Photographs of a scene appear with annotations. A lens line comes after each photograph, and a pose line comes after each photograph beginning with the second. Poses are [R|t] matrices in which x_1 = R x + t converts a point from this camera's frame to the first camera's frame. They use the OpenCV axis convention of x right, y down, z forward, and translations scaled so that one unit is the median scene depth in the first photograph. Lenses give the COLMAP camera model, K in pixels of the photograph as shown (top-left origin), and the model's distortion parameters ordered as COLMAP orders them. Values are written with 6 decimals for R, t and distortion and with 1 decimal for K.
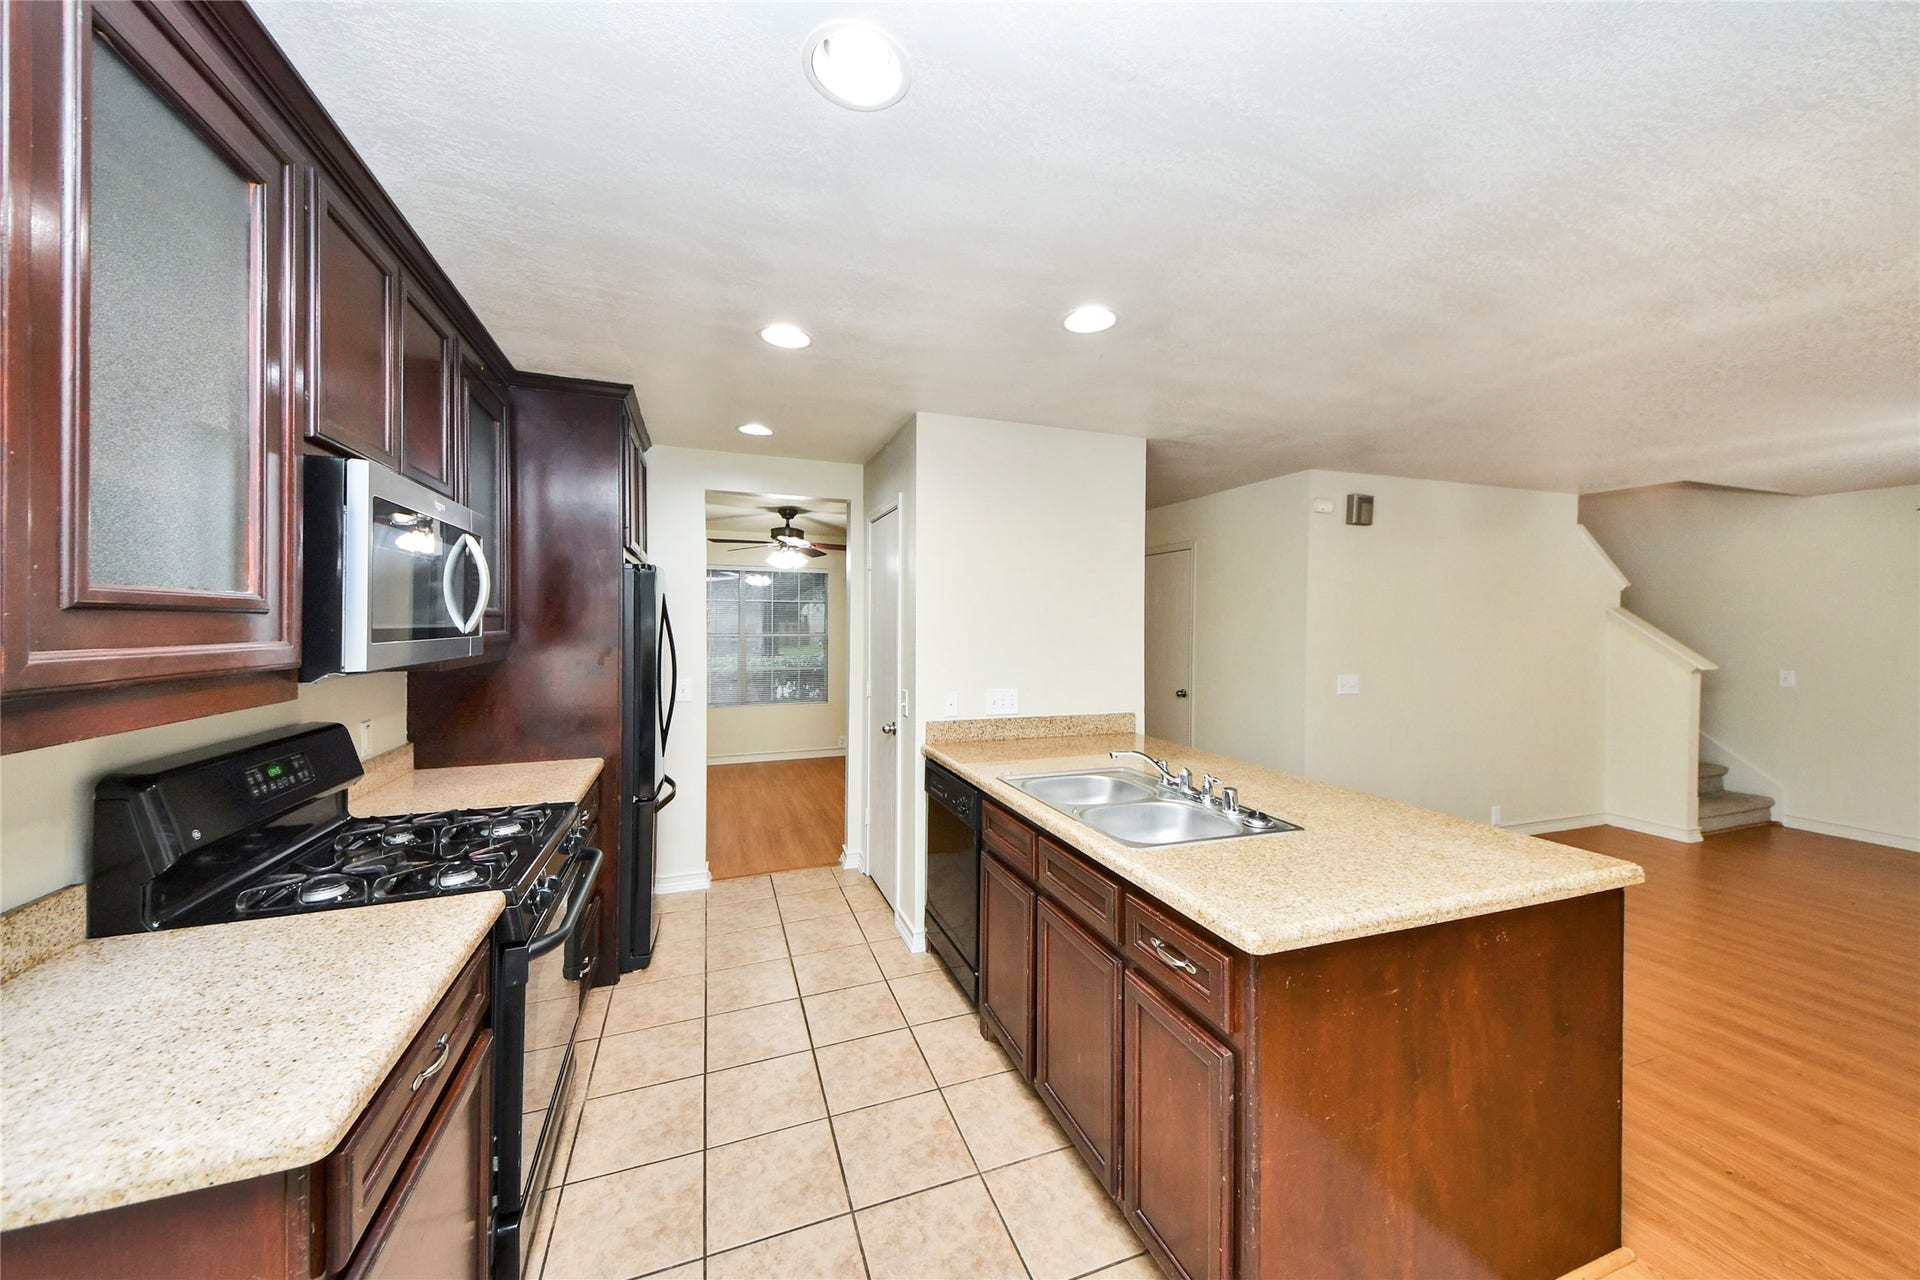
lens RADIAL K [[690.3, 0, 971.4], [0, 690.3, 634.8], [0, 0, 1]] dist [0.056710, -0.022671]
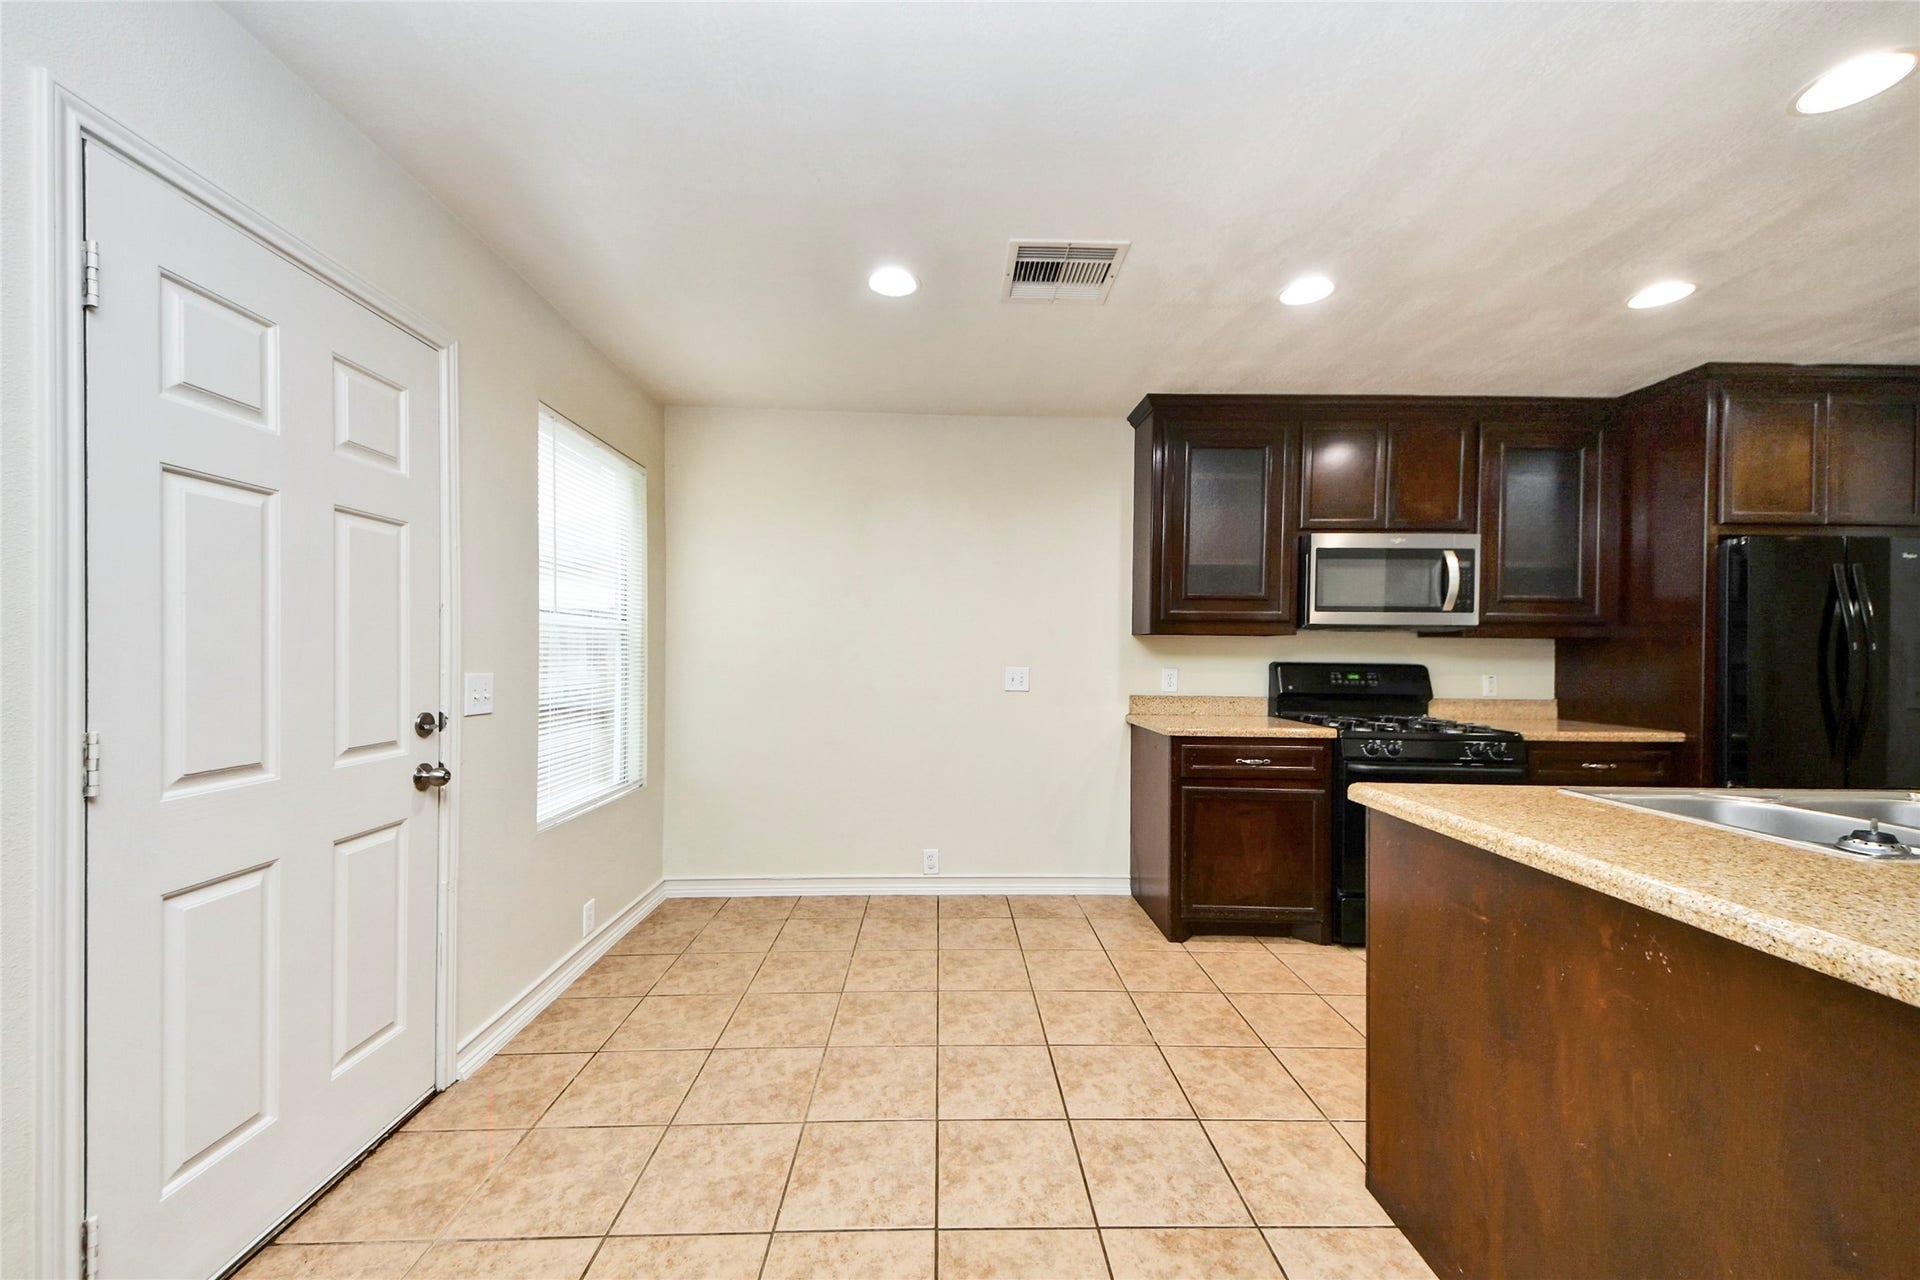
lens RADIAL K [[672.3, 0, 953.2], [0, 672.3, 665.6], [0, 0, 1]] dist [0.019313, -0.005464]
pose [[-0.341624, 0.009054, -0.939793, 0.701695], [-0.020478, 0.999645, 0.017074, 0.074430], [0.939614, 0.025078, -0.341317, 0.275343]]
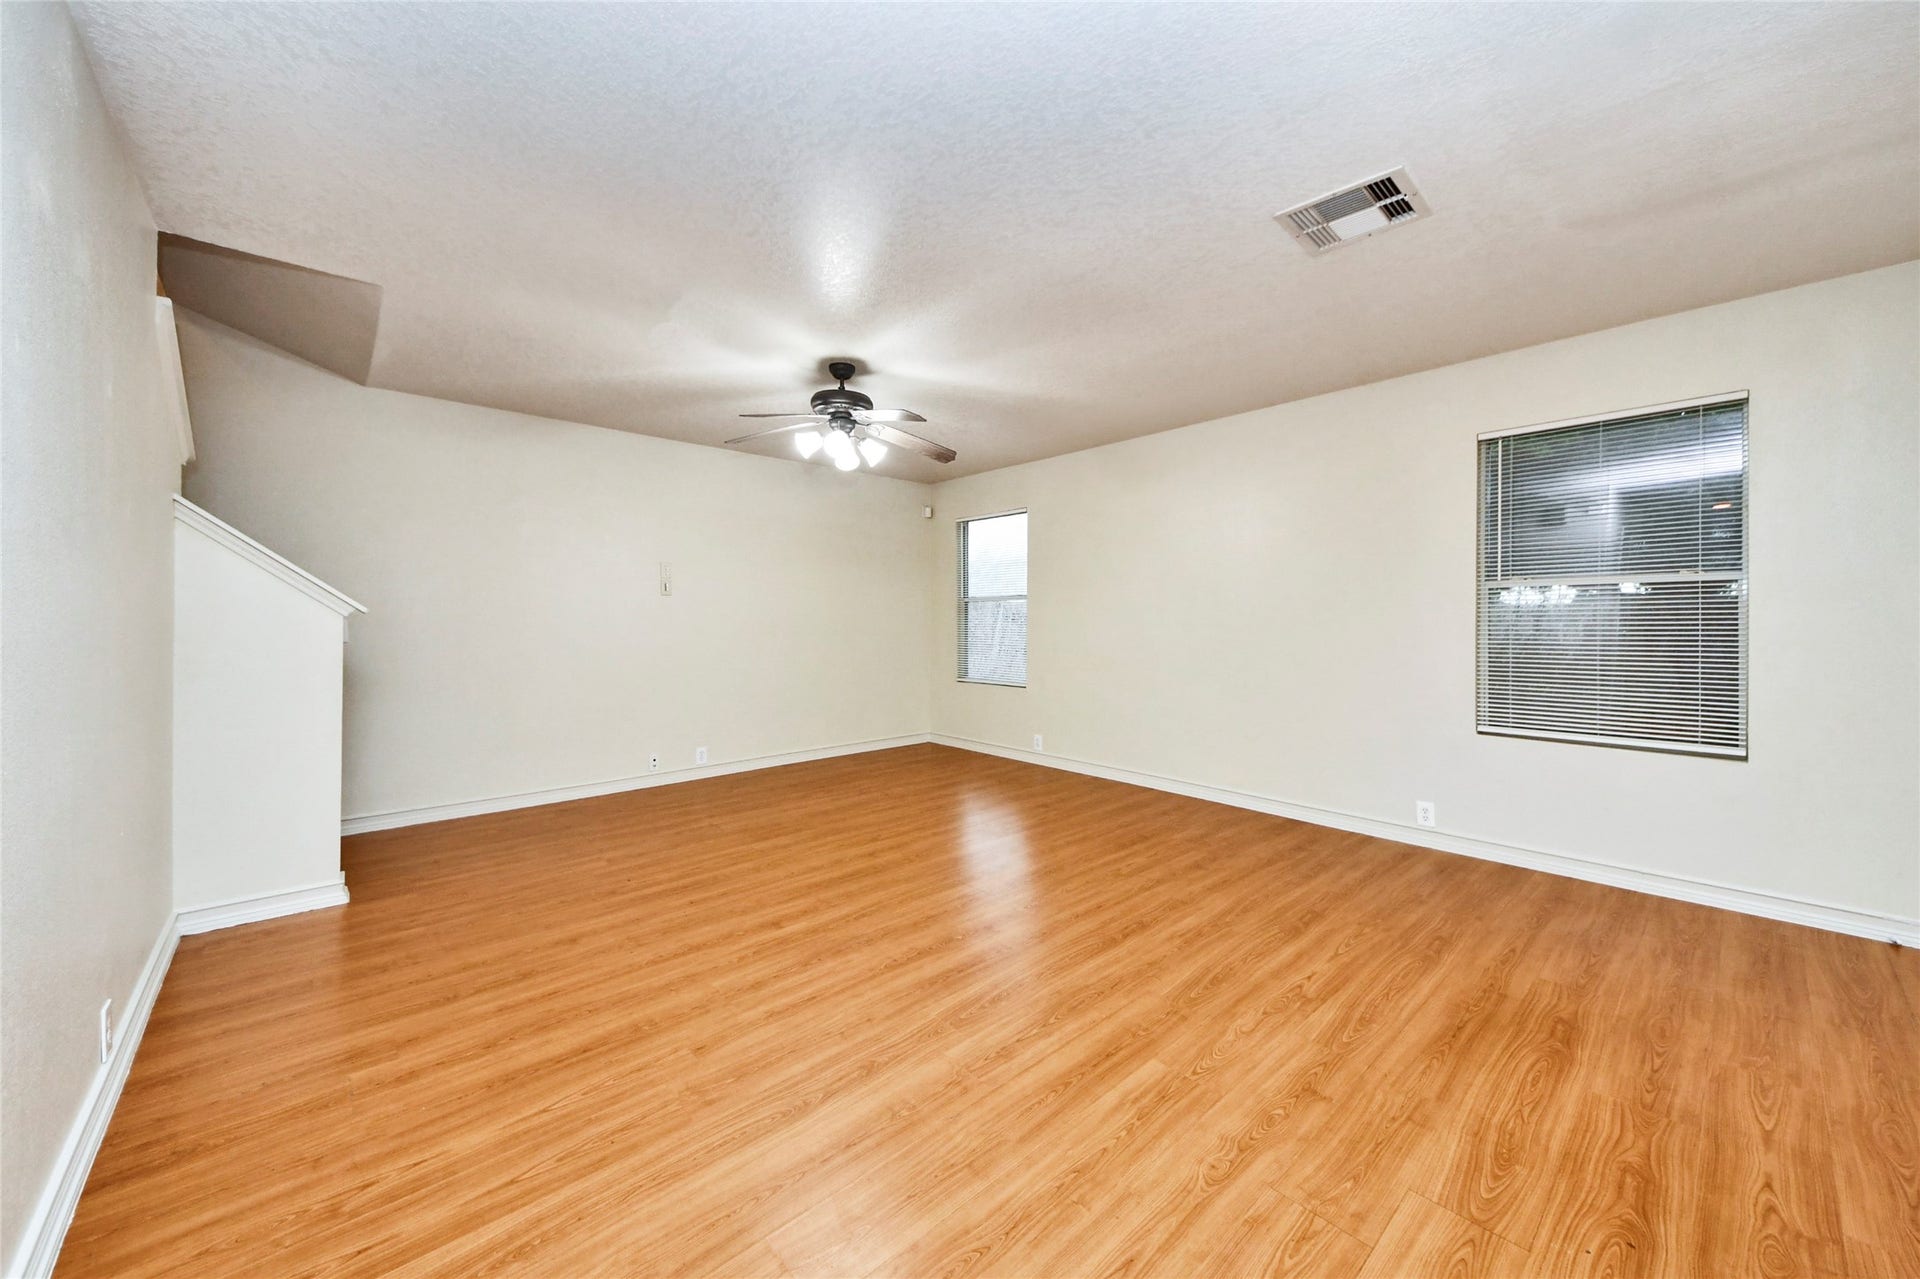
lens RADIAL K [[717.6, 0, 958.4], [0, 717.6, 609.6], [0, 0, 1]] dist [0.024339, 0.000170]
pose [[-0.359443, 0.004185, 0.933158, 0.356927], [0.012871, 0.999917, 0.000473, 0.073685], [-0.933078, 0.012181, -0.359467, 1.063011]]
